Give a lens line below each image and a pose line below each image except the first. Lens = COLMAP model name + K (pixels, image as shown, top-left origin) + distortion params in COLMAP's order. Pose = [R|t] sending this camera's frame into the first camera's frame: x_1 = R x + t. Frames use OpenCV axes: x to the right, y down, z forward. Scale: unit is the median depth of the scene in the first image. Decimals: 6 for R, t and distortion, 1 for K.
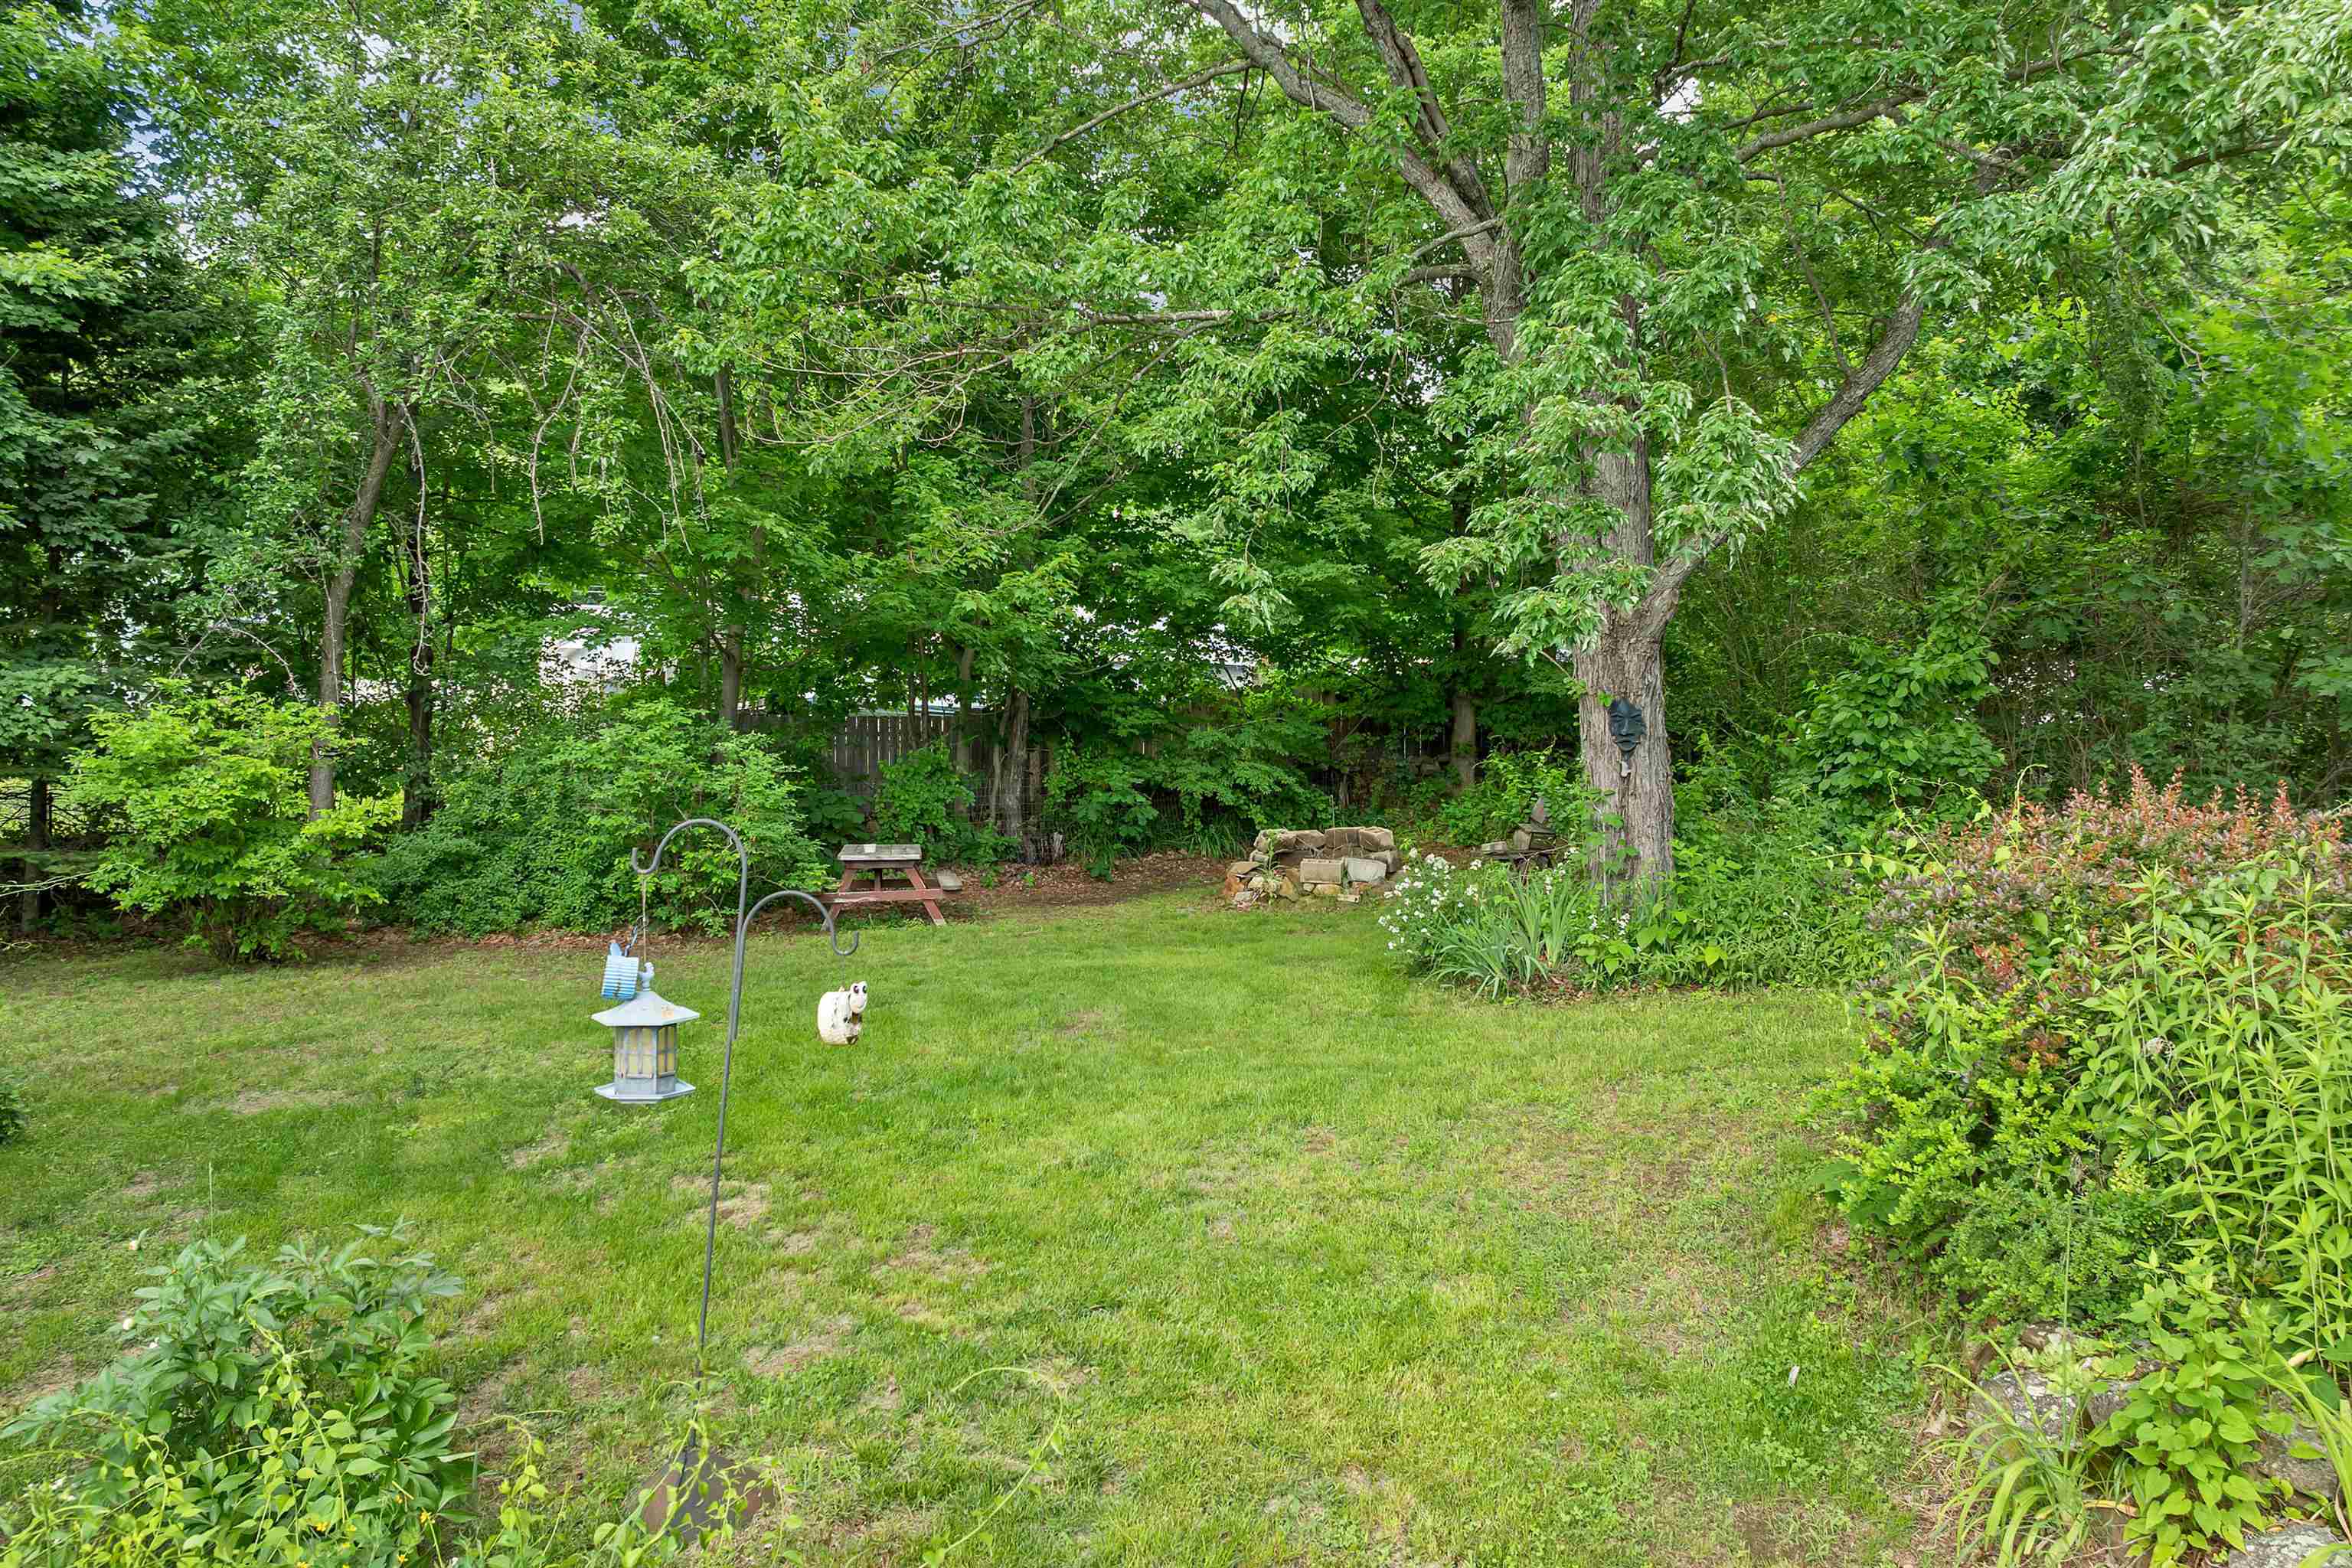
lens RADIAL K [[1538.7, 0, 1176.0], [0, 1538.7, 784.0], [0, 0, 1]] dist [-0.003138, -0.000227]
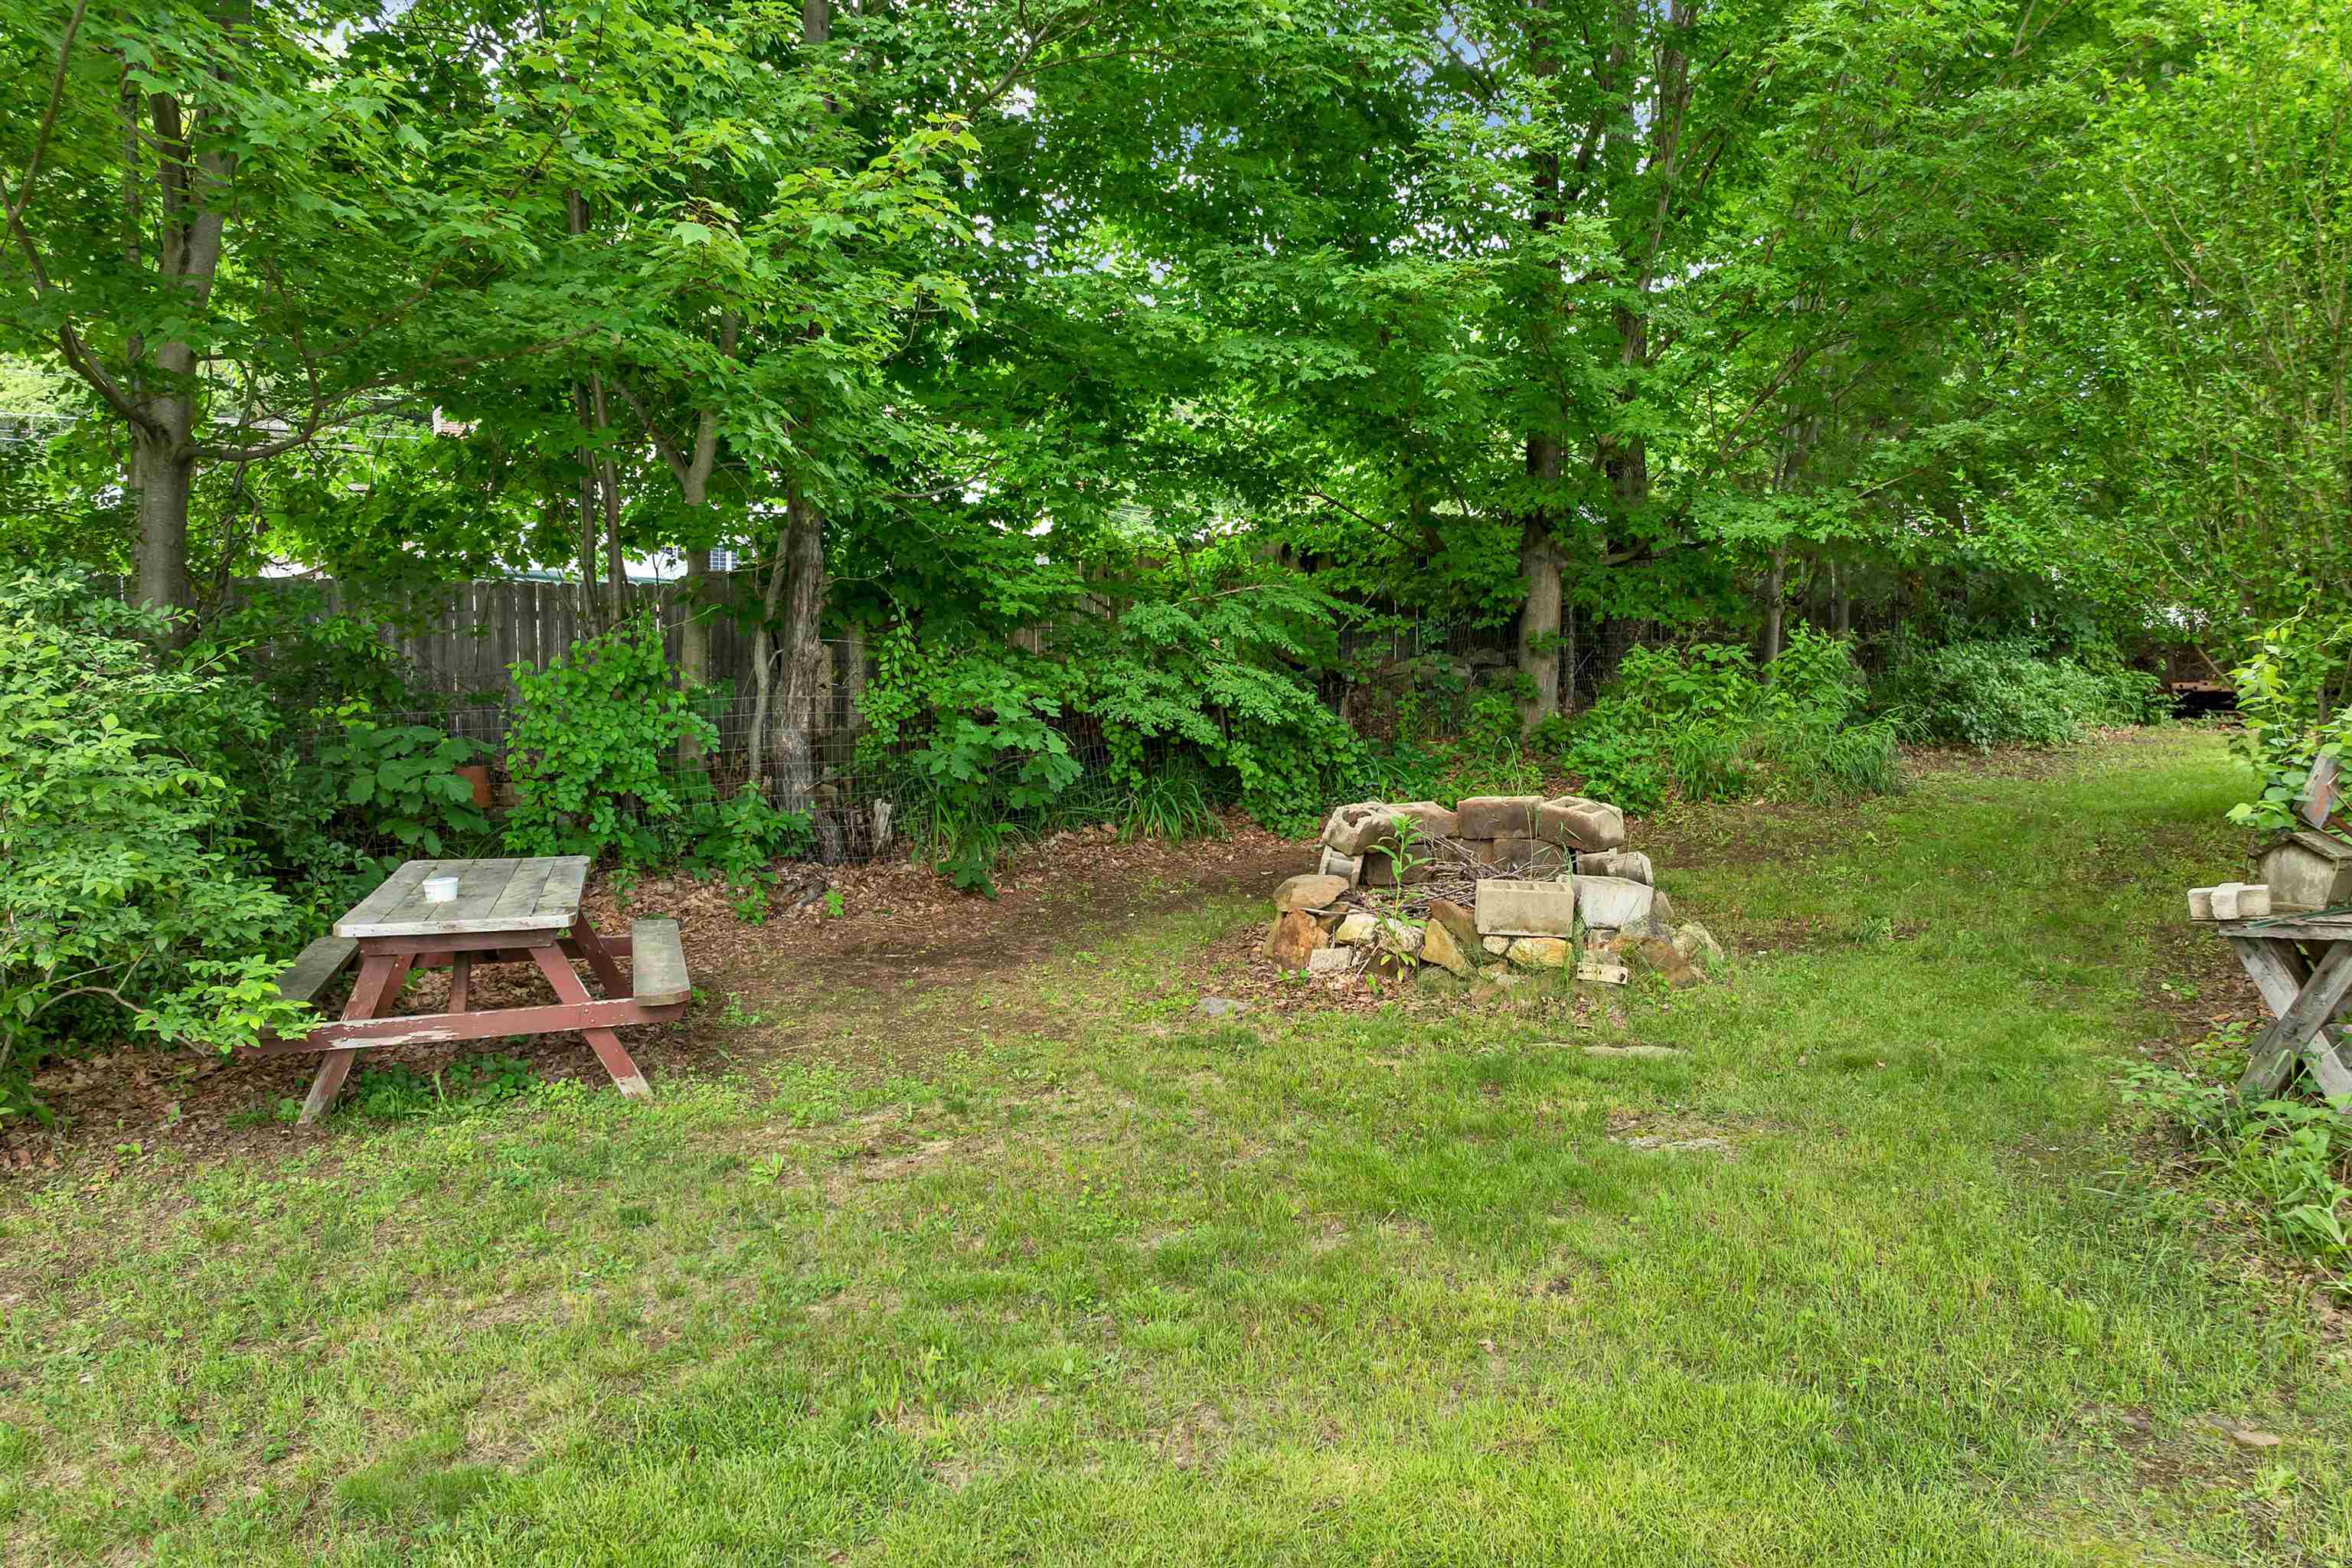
lens RADIAL K [[1538.7, 0, 1176.0], [0, 1538.7, 784.0], [0, 0, 1]] dist [-0.003138, -0.000227]
pose [[0.987383, -0.014466, 0.157687, -0.062956], [0.004598, 0.998018, 0.062767, -0.006654], [-0.158282, -0.061251, 0.985492, 0.483477]]
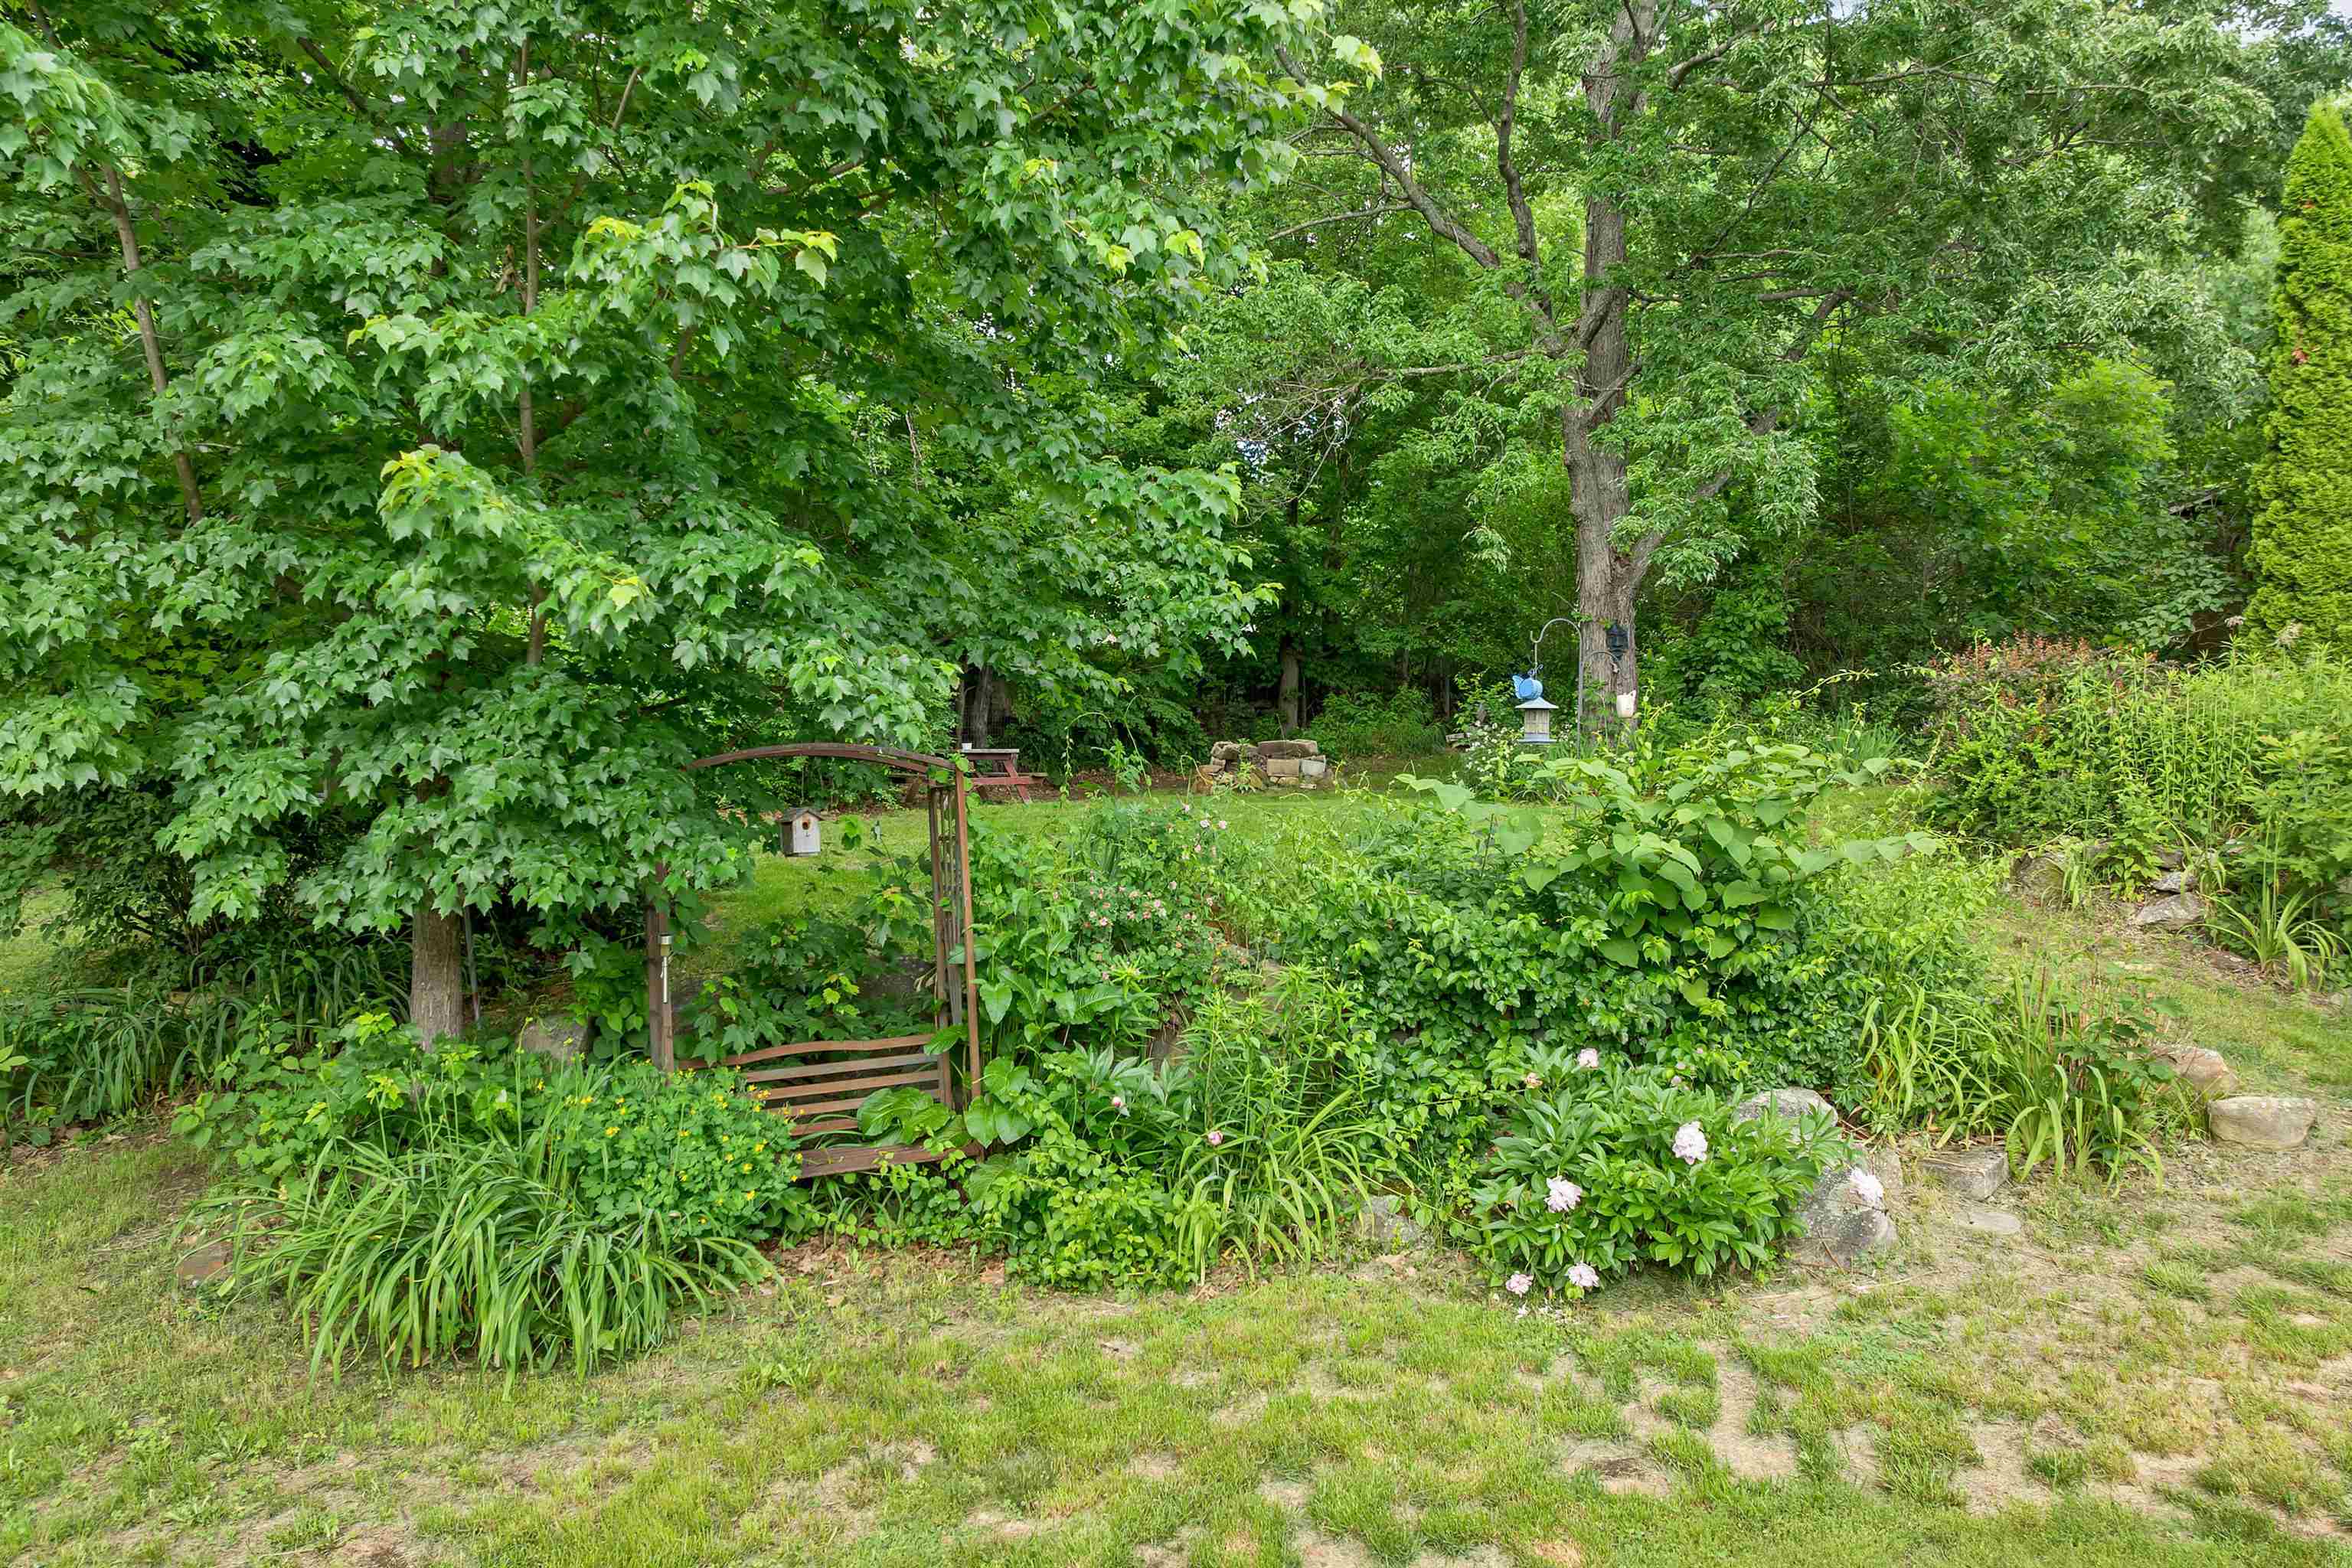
lens RADIAL K [[1538.7, 0, 1176.0], [0, 1538.7, 784.0], [0, 0, 1]] dist [-0.003138, -0.000227]
pose [[0.950983, 0.002107, 0.309237, -0.338520], [-0.001879, 0.999998, -0.001032, 0.060506], [-0.309239, 0.000400, 0.950984, -0.198107]]
